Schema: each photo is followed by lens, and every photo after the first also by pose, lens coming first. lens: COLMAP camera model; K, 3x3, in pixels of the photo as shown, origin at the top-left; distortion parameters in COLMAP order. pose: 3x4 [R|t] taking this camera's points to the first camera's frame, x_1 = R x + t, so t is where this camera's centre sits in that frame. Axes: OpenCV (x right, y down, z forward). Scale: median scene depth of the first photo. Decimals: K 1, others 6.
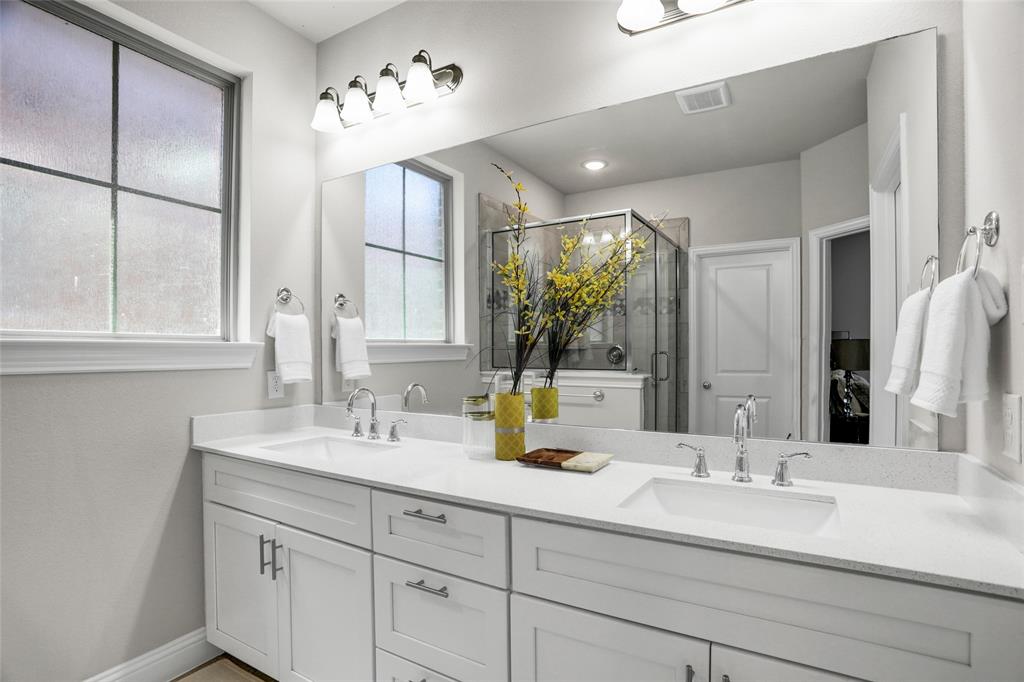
lens RADIAL K [[506.7, 0, 514.5], [0, 506.7, 345.5], [0, 0, 1]] dist [-0.076565, 0.039046]
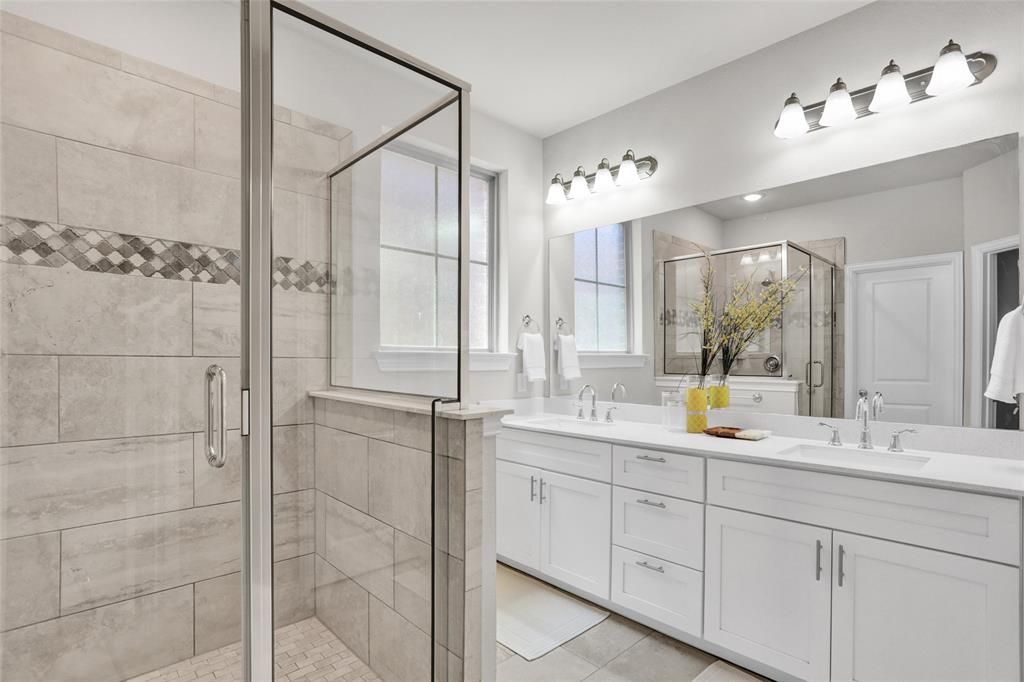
lens RADIAL K [[535.3, 0, 516.6], [0, 535.3, 354.0], [0, 0, 1]] dist [-0.085169, 0.048075]
pose [[0.967882, 0.001426, -0.251402, -0.099284], [-0.001746, 0.999998, -0.001047, -0.002086], [0.251400, 0.001452, 0.967882, -0.480516]]
